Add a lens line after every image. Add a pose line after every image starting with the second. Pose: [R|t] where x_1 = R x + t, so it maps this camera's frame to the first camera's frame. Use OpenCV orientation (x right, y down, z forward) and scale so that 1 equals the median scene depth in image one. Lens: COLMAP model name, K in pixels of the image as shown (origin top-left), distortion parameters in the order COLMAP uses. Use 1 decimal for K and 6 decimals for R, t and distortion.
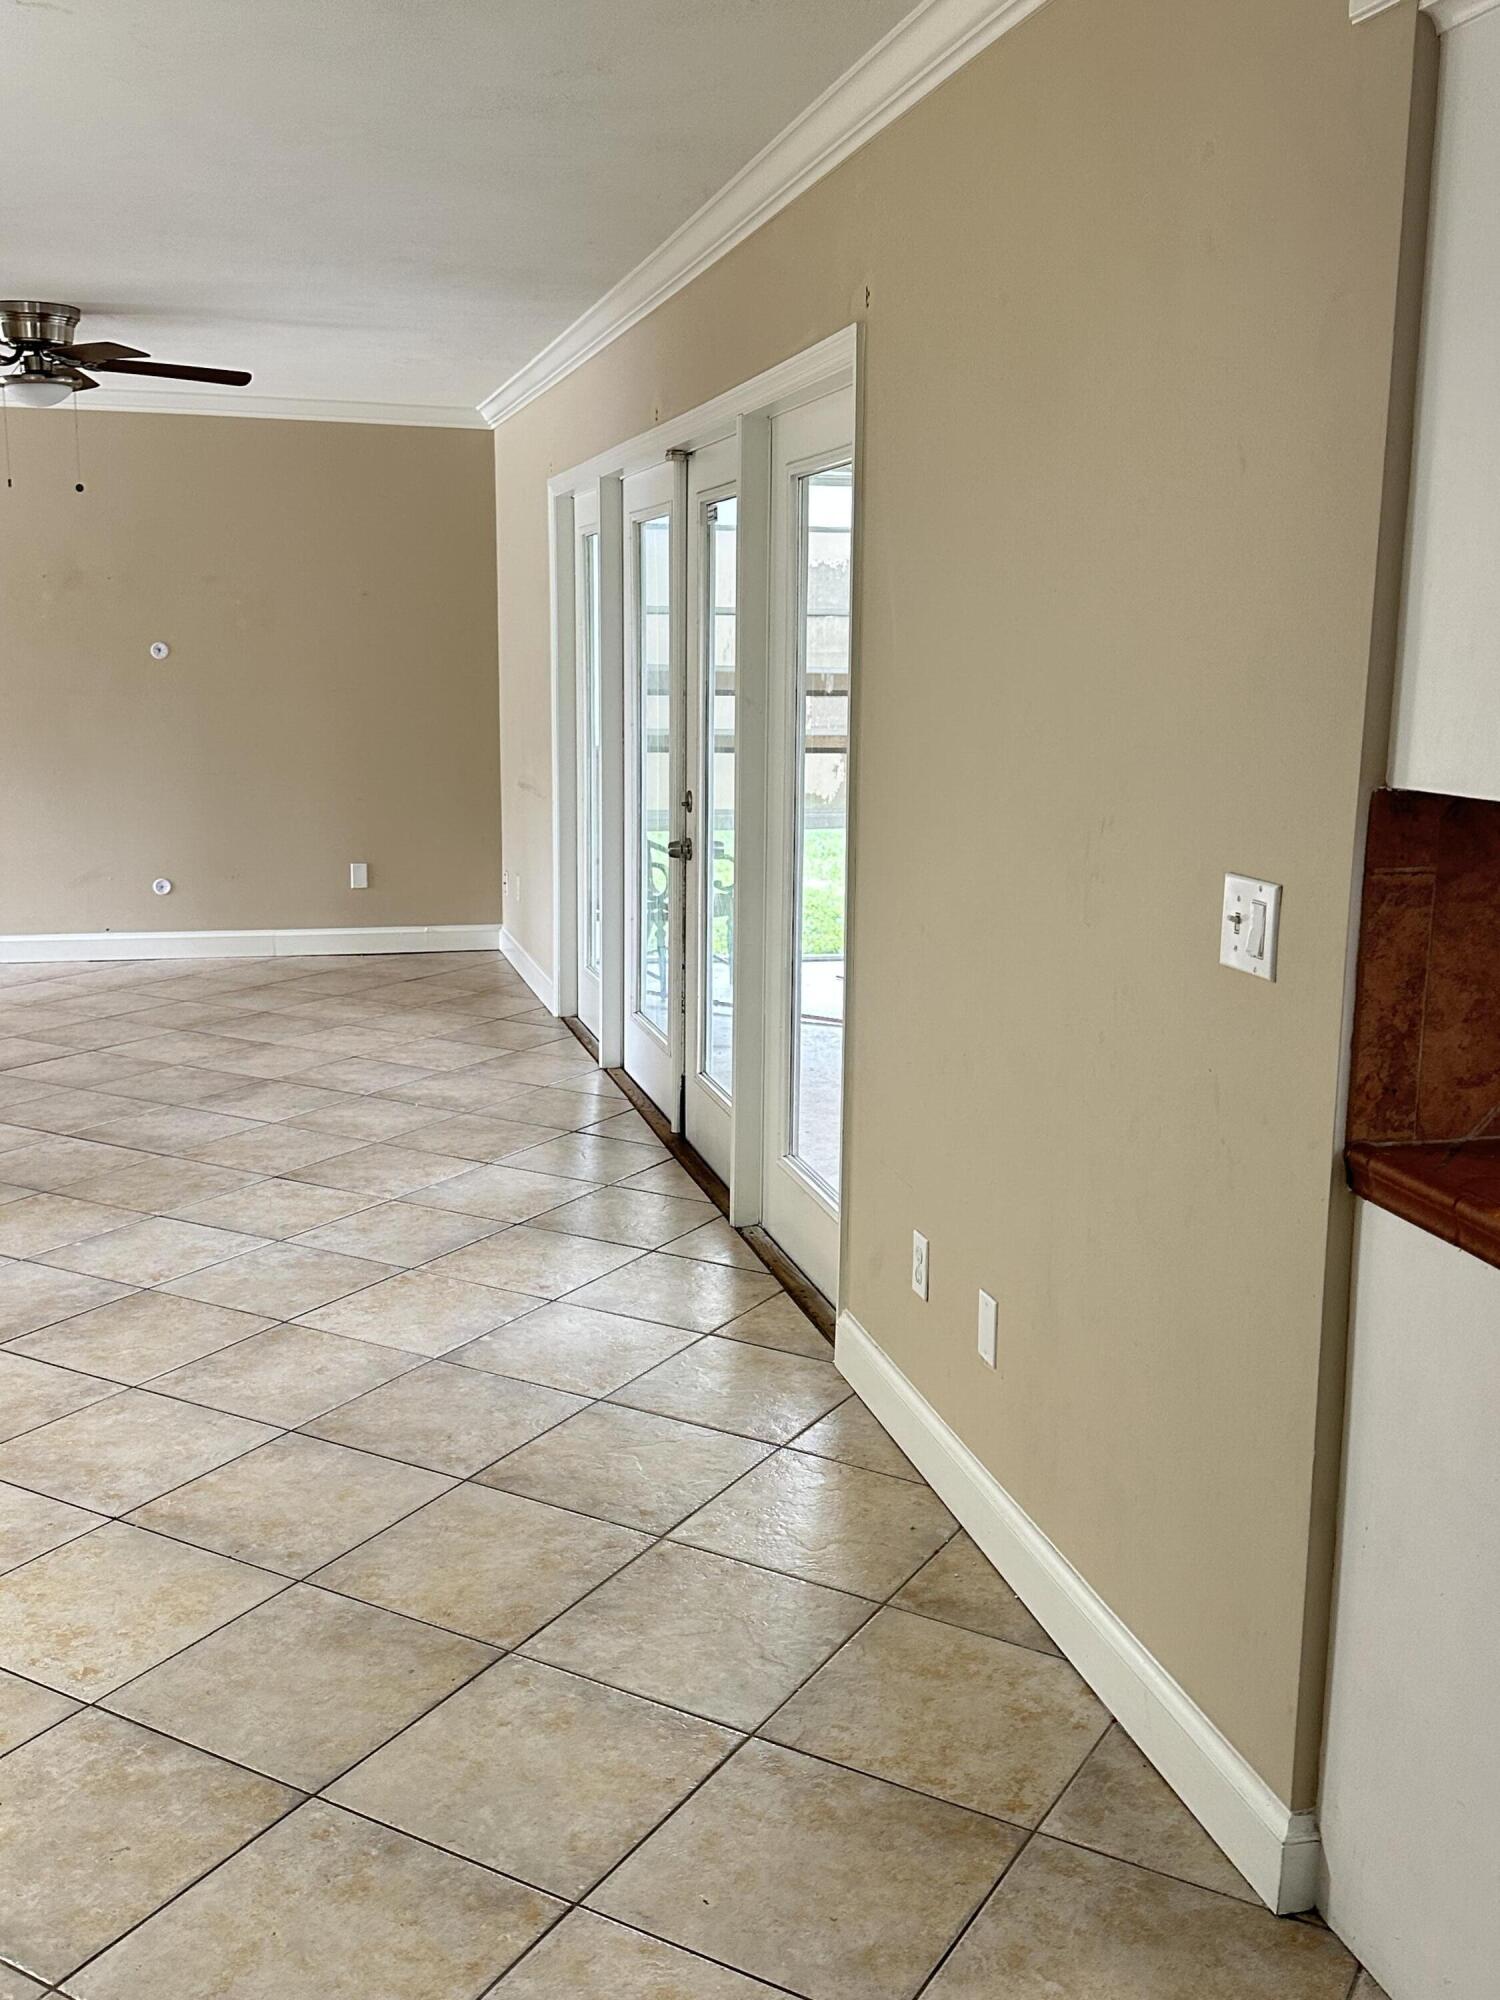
lens RADIAL K [[1922.7, 0, 741.6], [0, 1922.7, 984.1], [0, 0, 1]] dist [0.097485, -0.187202]
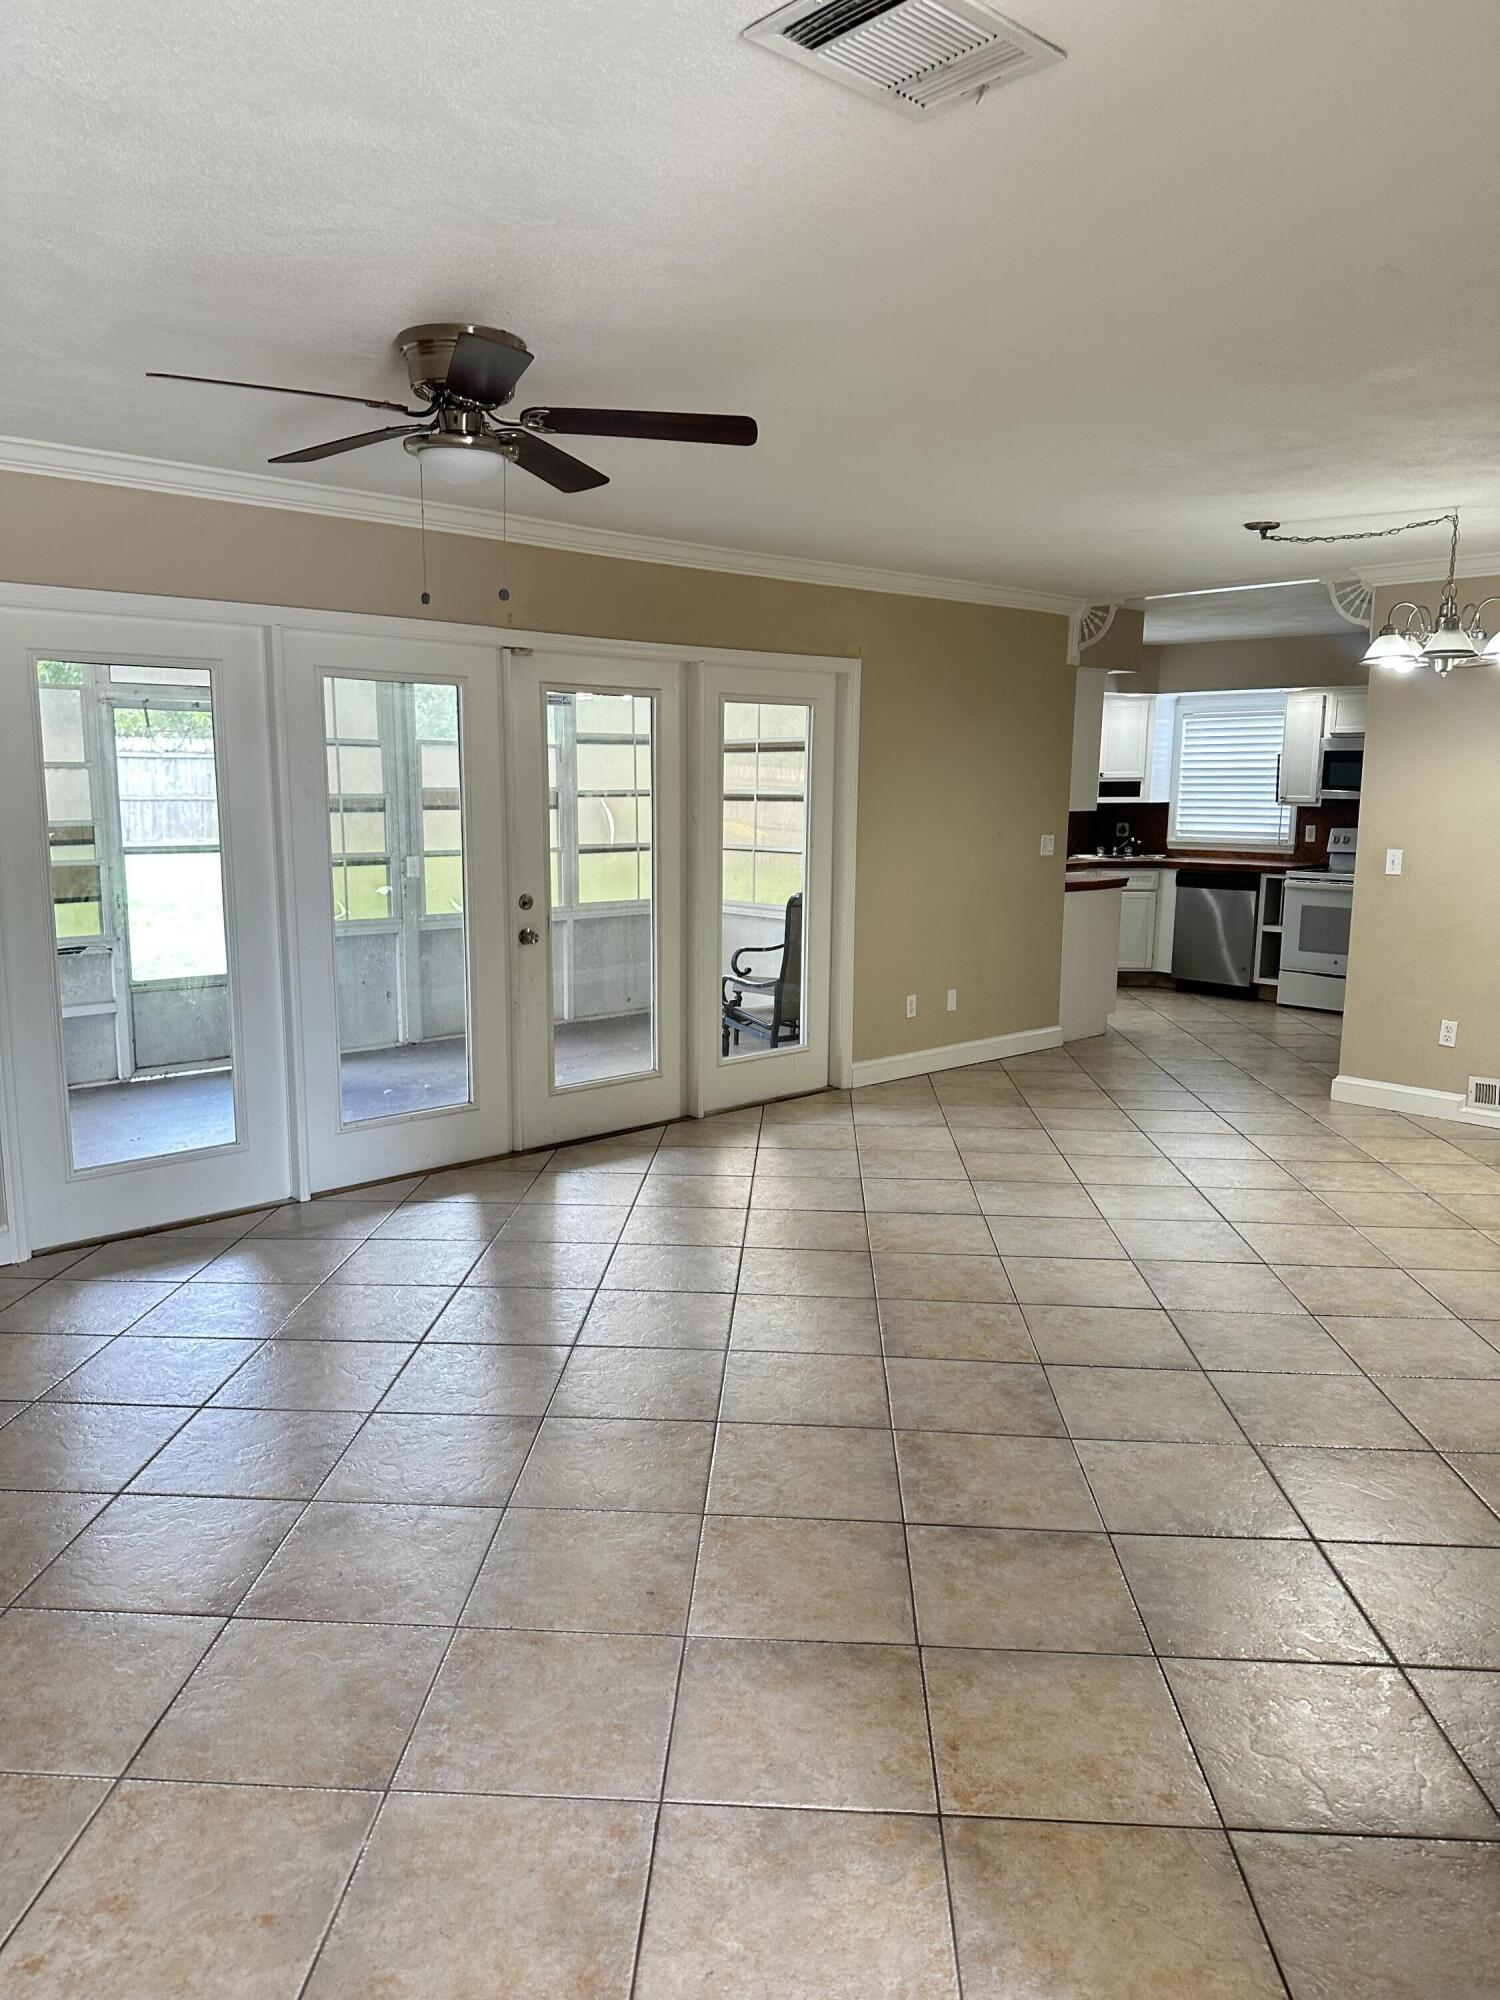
lens RADIAL K [[1386.6, 0, 743.9], [0, 1386.6, 1000.8], [0, 0, 1]] dist [0.124184, -0.235481]
pose [[-0.462232, -0.151507, 0.873721, -2.104314], [0.151669, 0.957270, 0.246234, -0.536489], [-0.873692, 0.246333, -0.419501, 2.766219]]
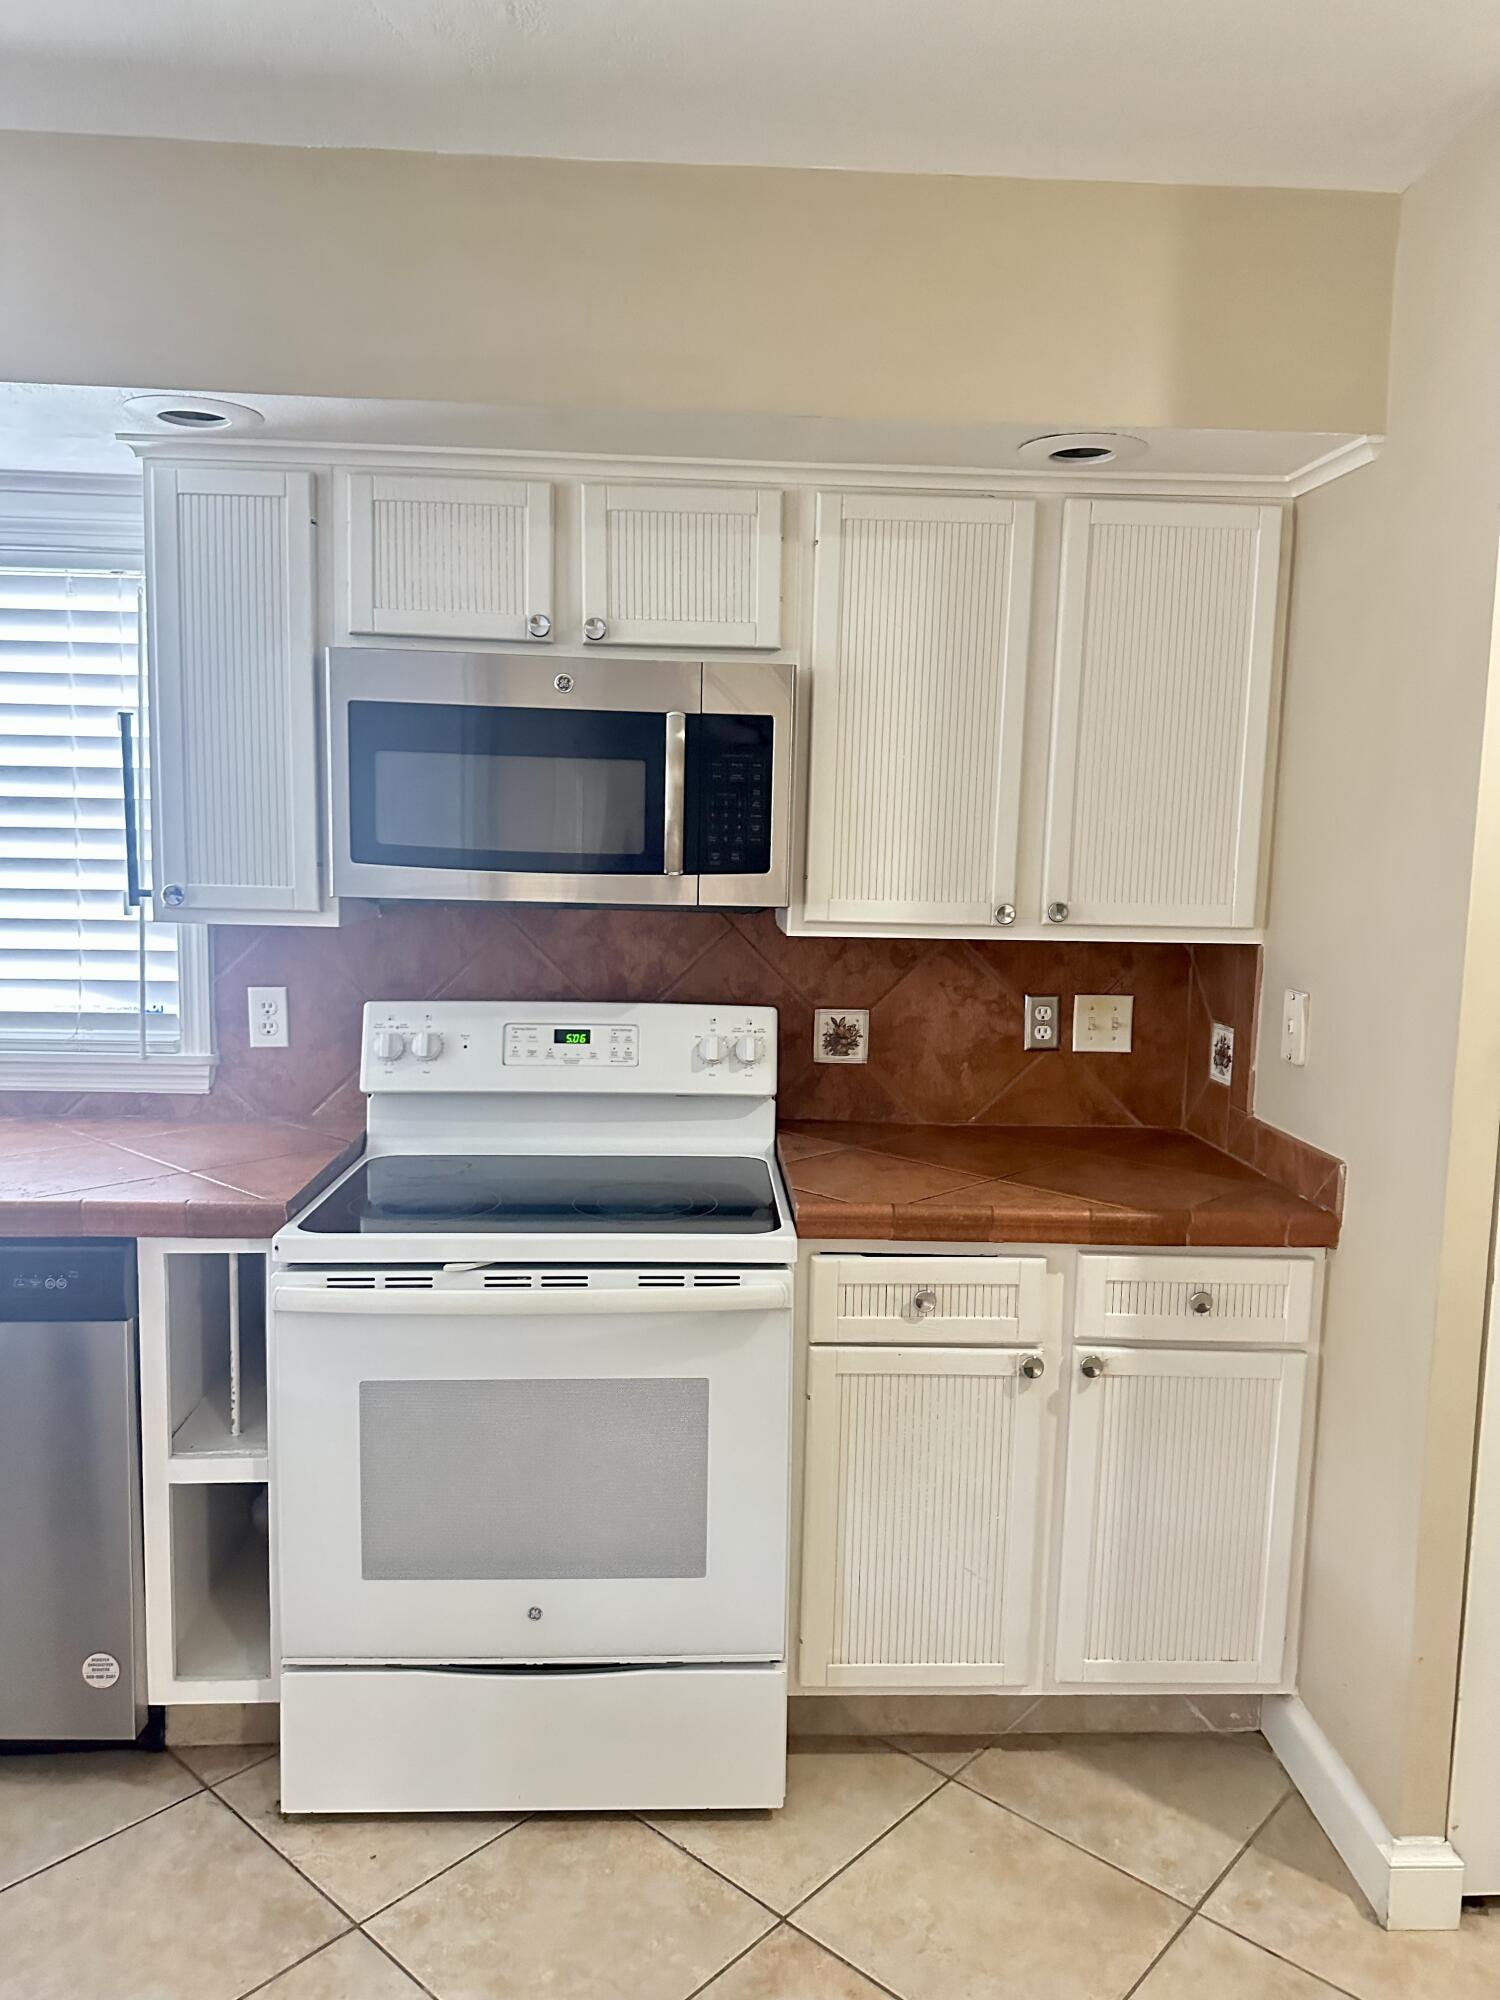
lens RADIAL K [[1412.3, 0, 750.8], [0, 1412.3, 992.4], [0, 0, 1]] dist [0.058324, -0.081905]
pose [[-0.979478, -0.052432, 0.194613, 0.041905], [0.005613, 0.958101, 0.286376, -0.112225], [-0.201474, 0.281592, -0.938144, 0.612019]]
